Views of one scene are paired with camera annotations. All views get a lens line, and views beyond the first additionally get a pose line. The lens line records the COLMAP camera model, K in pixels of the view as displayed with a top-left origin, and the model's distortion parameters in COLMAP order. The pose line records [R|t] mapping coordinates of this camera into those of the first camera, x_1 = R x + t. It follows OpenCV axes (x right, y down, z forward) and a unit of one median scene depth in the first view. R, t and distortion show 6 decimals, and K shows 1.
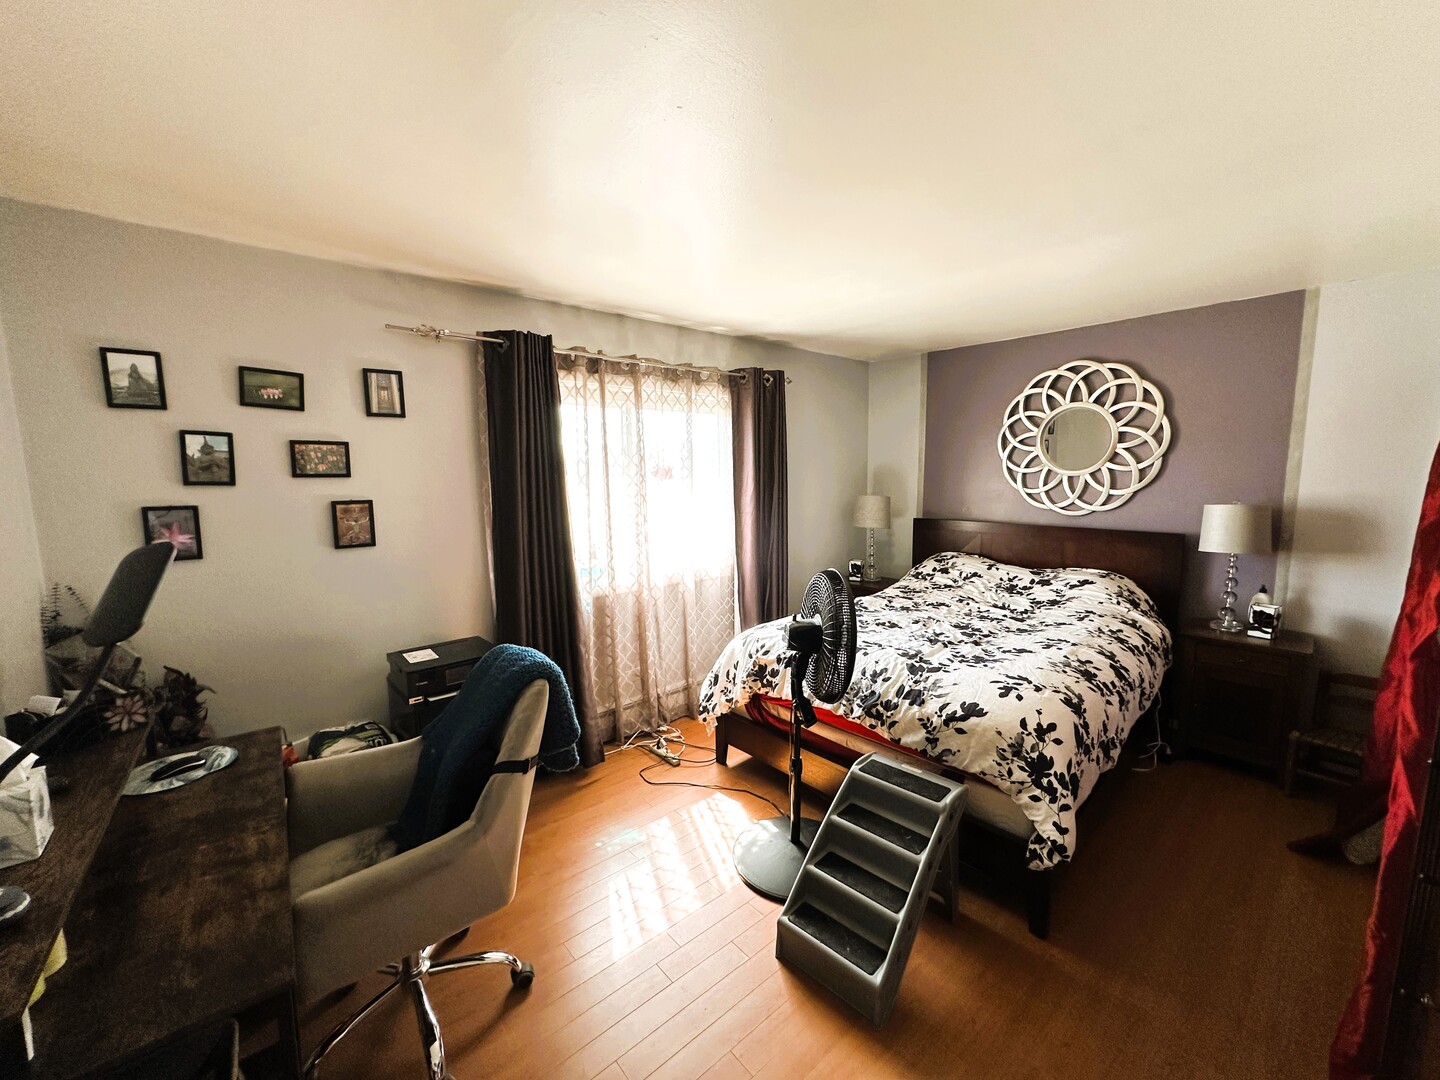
lens RADIAL K [[573.1, 0, 716.2], [0, 573.1, 541.4], [0, 0, 1]] dist [-0.005561, 0.000342]
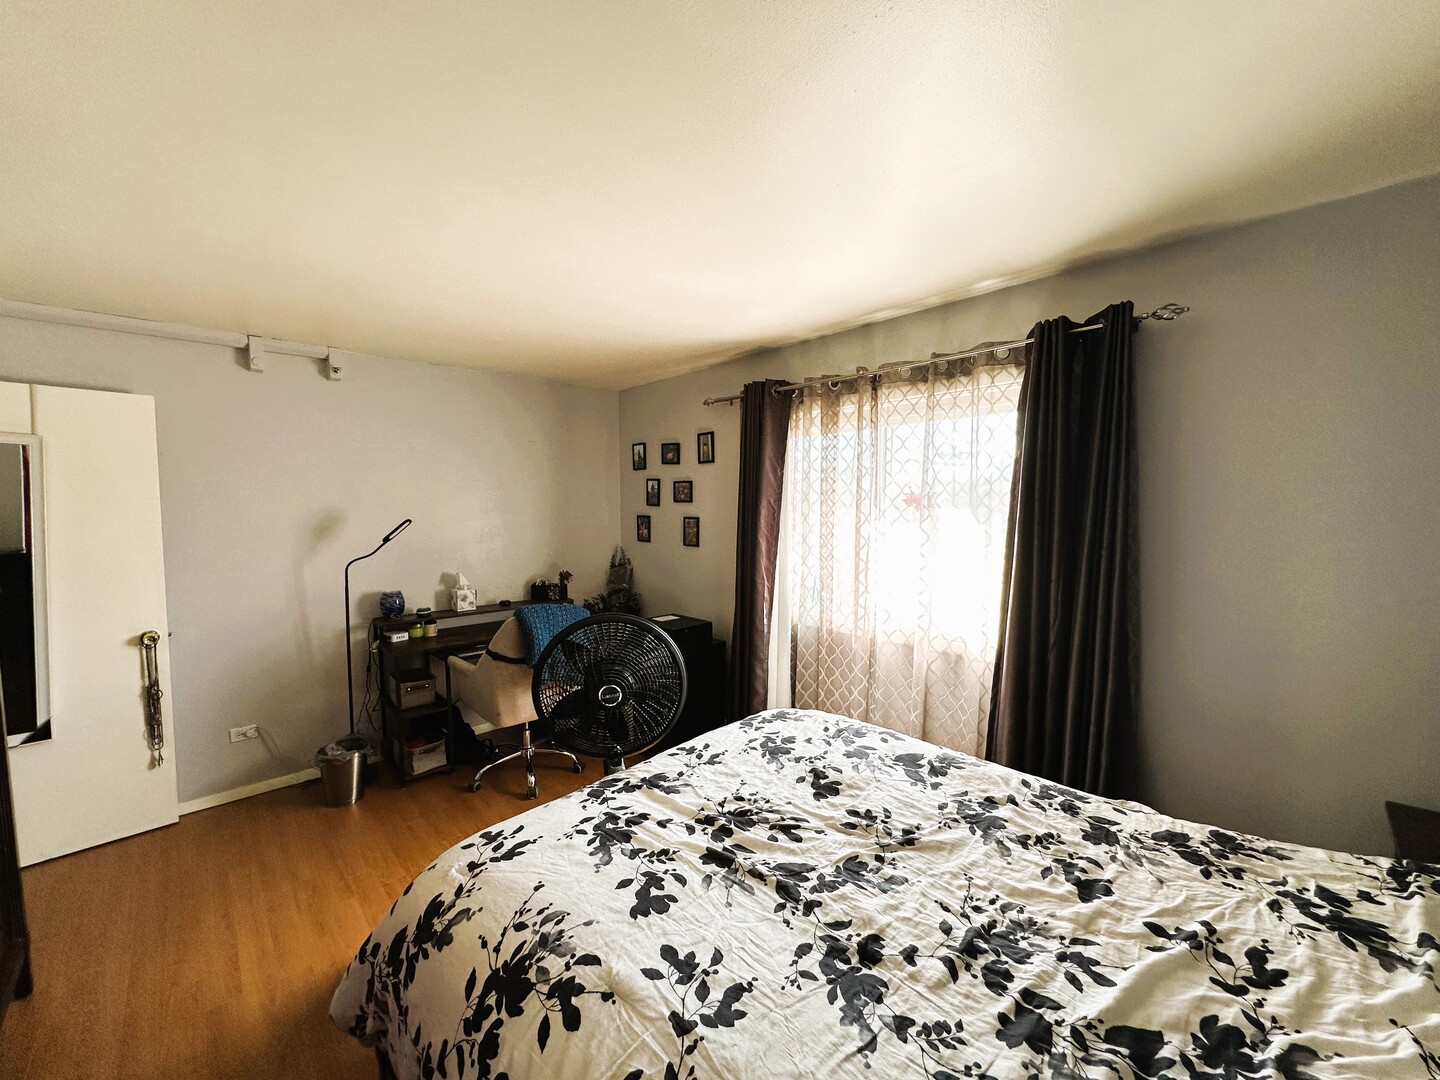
lens RADIAL K [[573.1, 0, 715.4], [0, 573.1, 538.2], [0, 0, 1]] dist [-0.005561, 0.000342]
pose [[0.038314, 0.066015, -0.997083, 0.946351], [-0.127400, 0.989995, 0.060651, -0.116446], [0.991111, 0.124705, 0.046341, 0.984940]]
